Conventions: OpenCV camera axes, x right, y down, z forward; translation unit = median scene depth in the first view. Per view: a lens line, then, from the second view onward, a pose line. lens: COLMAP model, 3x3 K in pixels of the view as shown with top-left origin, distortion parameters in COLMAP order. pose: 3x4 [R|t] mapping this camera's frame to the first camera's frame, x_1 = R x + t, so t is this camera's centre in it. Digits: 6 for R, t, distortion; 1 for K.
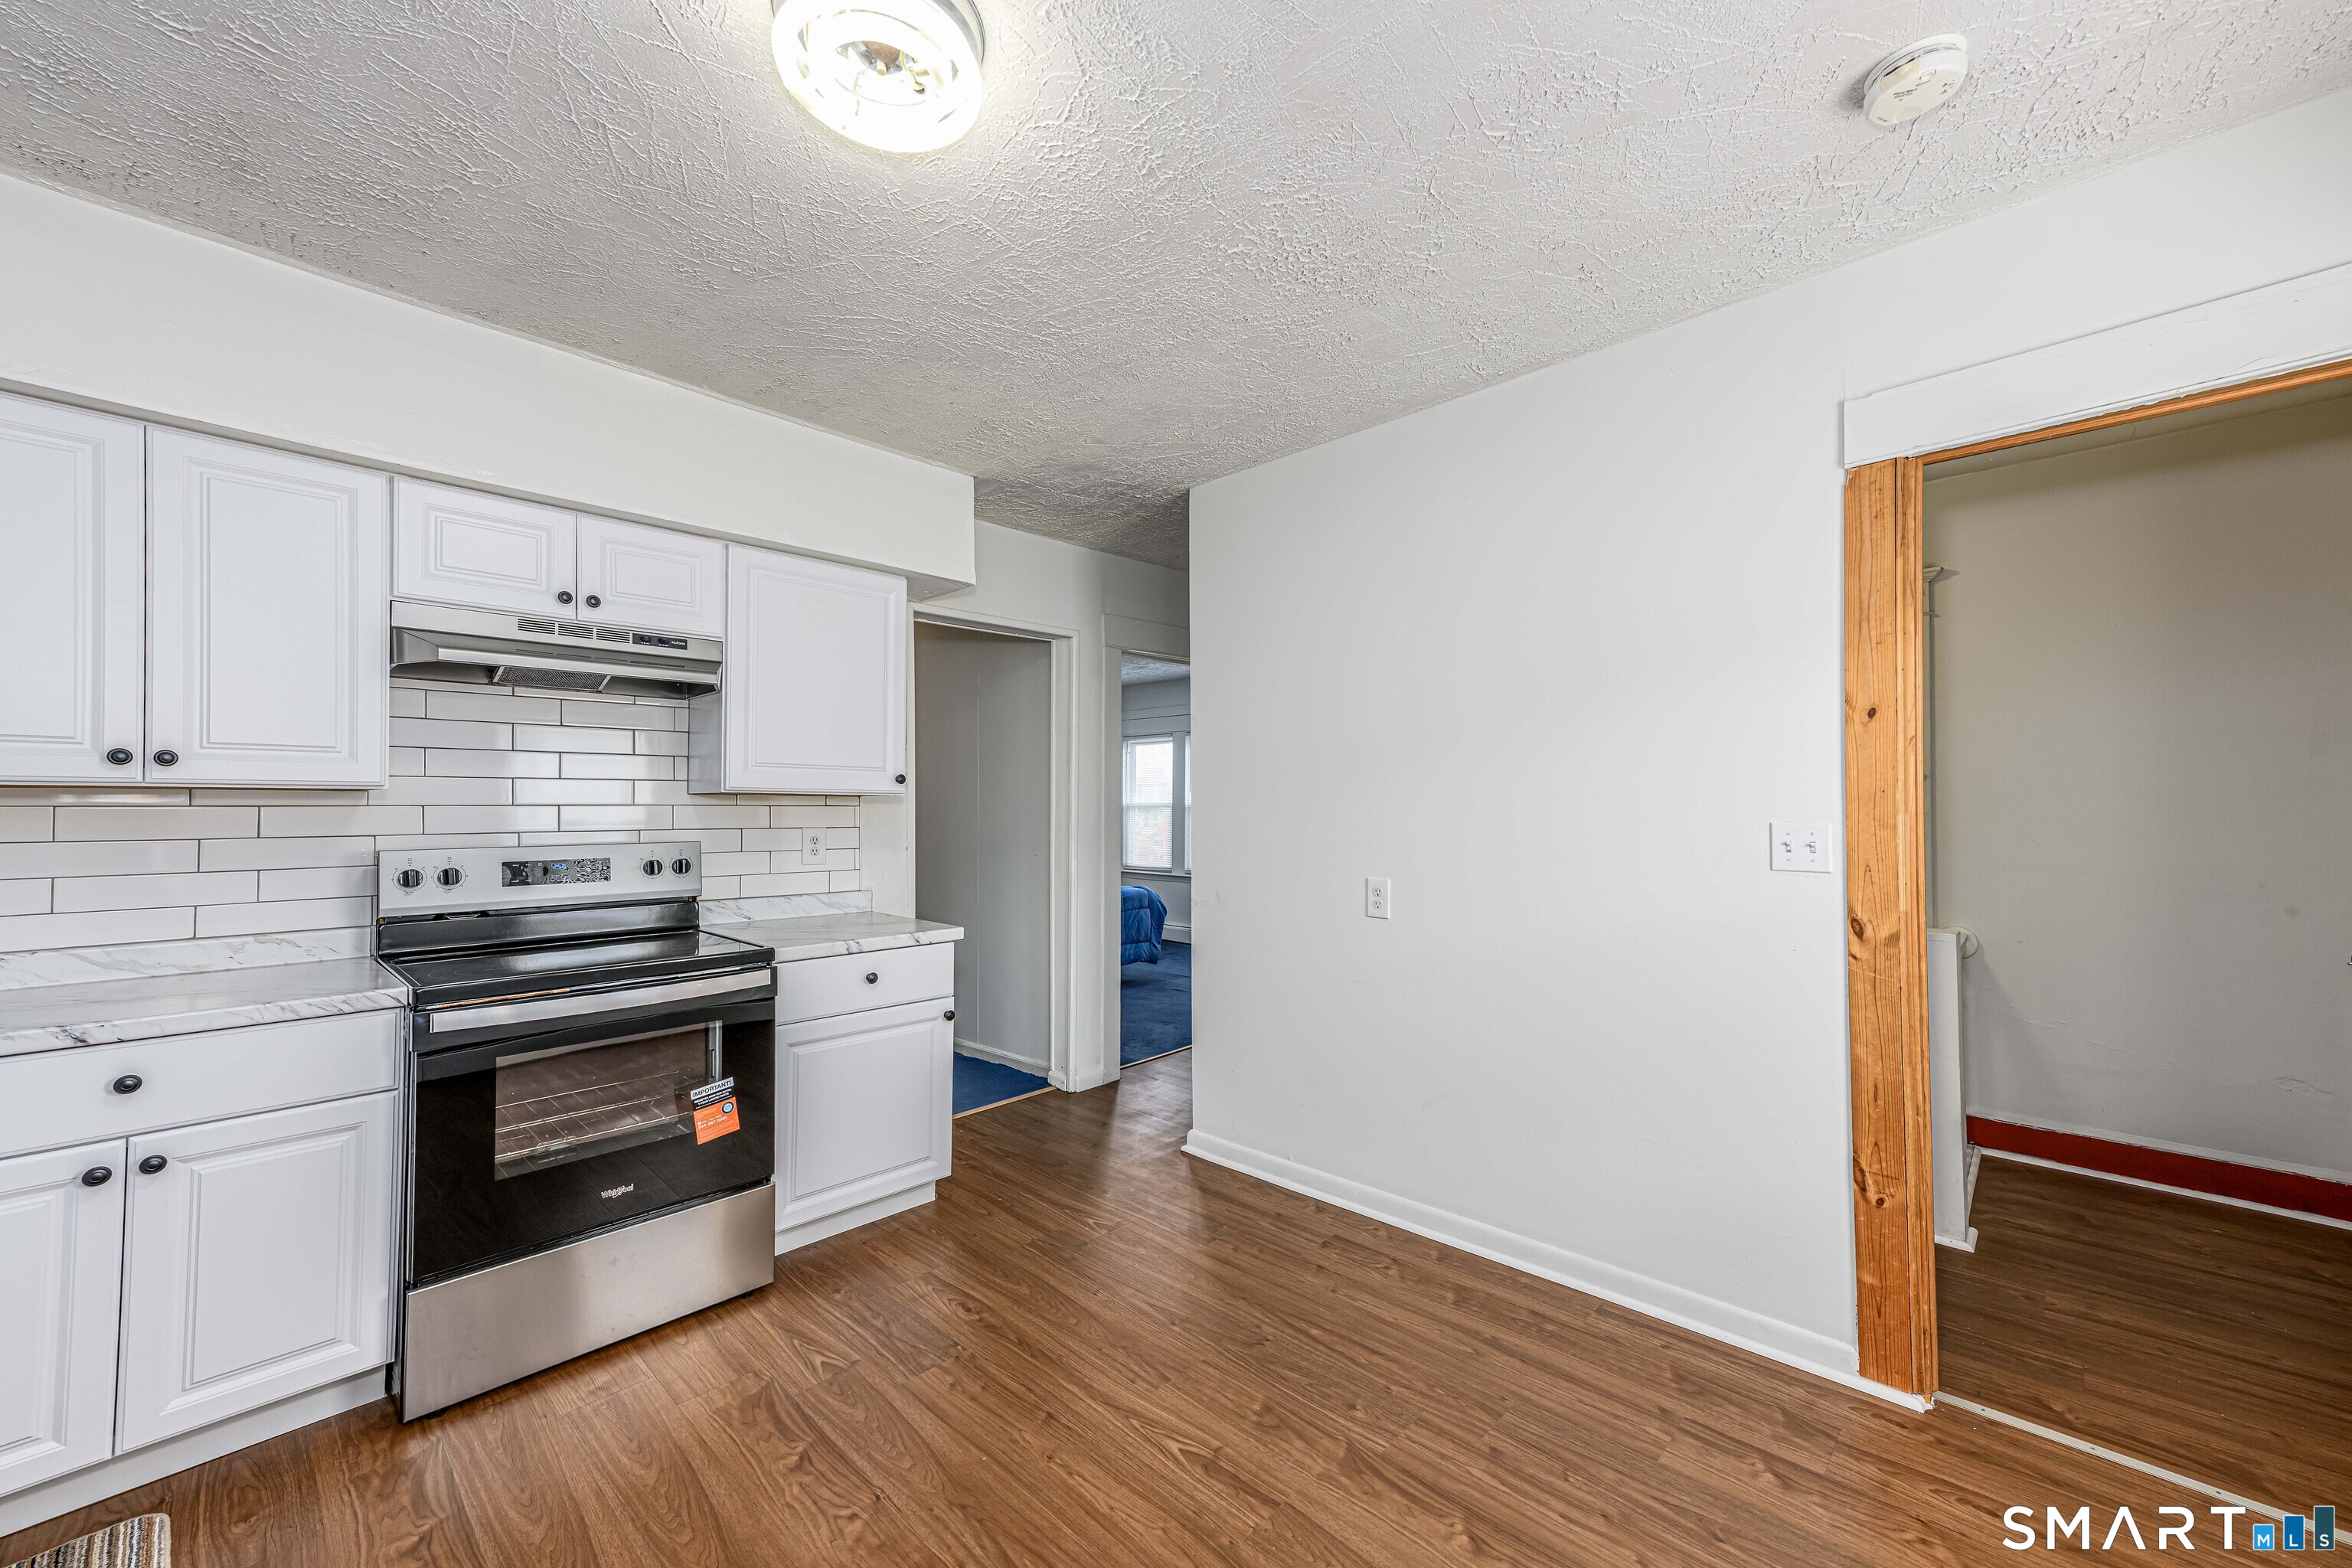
lens RADIAL K [[922.6, 0, 1162.2], [0, 922.6, 790.2], [0, 0, 1]] dist [0.023511, 0.000032]
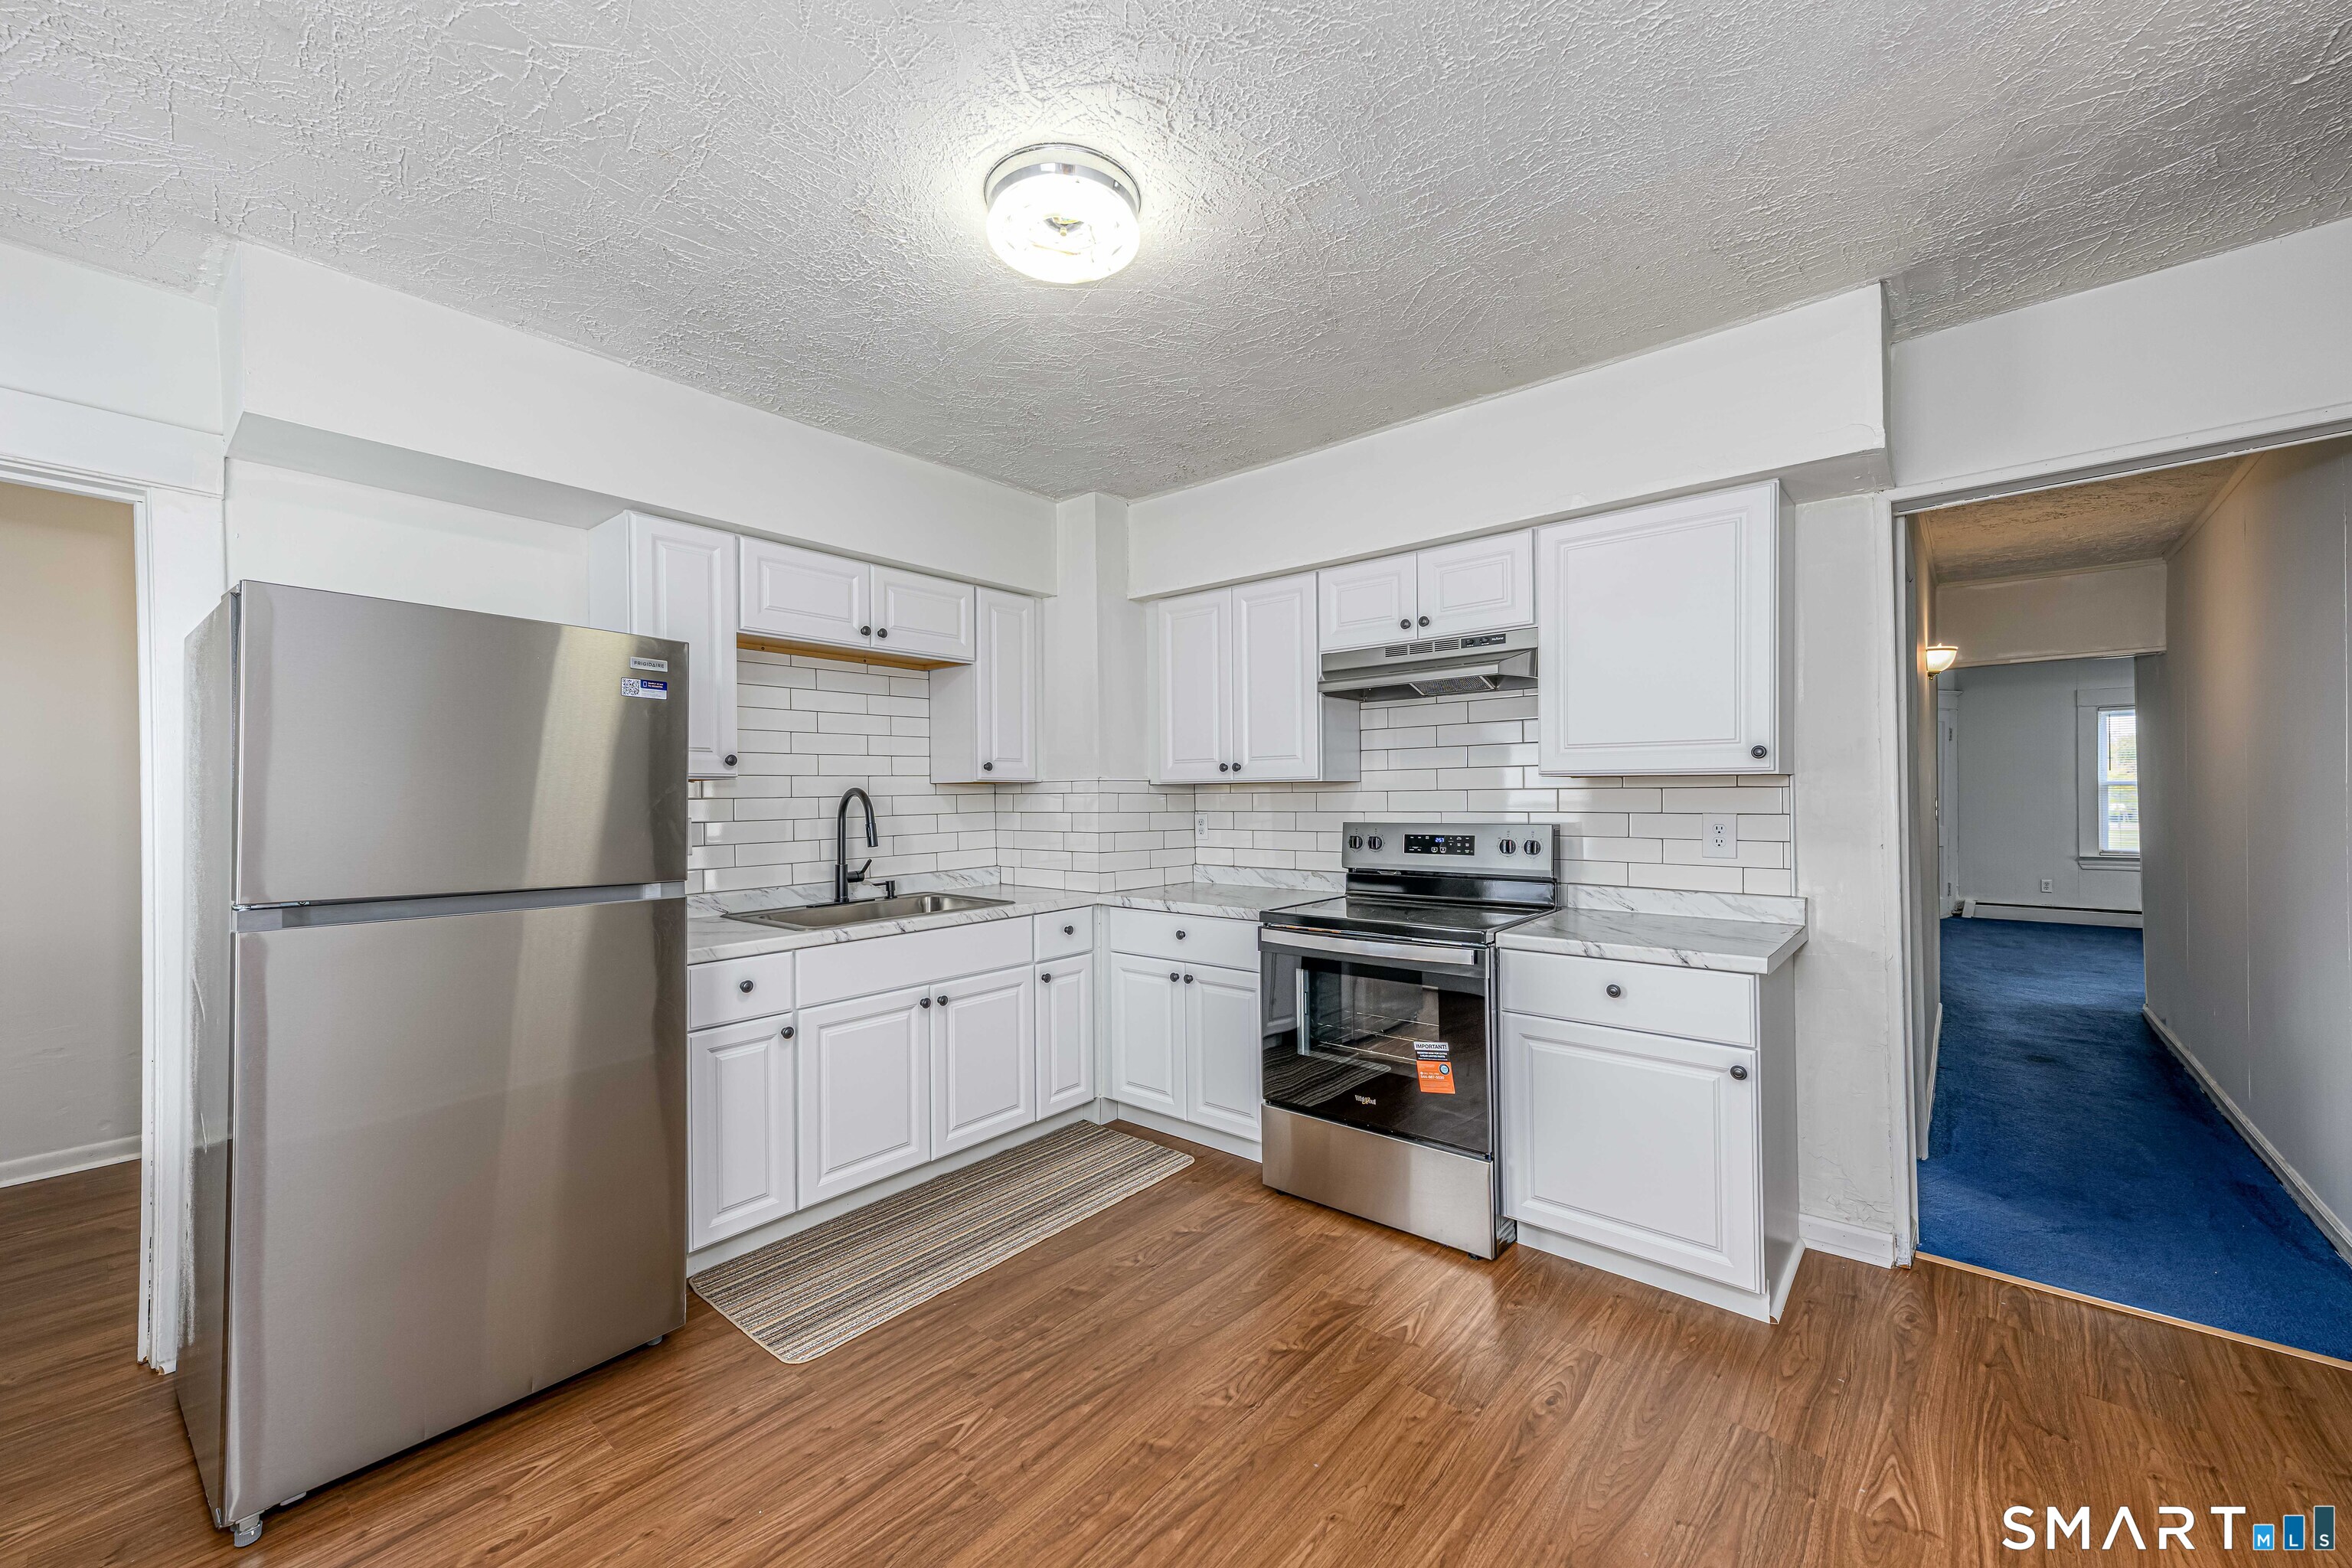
lens RADIAL K [[922.6, 0, 1162.2], [0, 922.6, 790.2], [0, 0, 1]] dist [0.023511, 0.000032]
pose [[0.055818, -0.004187, -0.998432, 0.567635], [0.029719, 0.999555, -0.002530, 0.008514], [0.997999, -0.029531, 0.055918, 0.592517]]
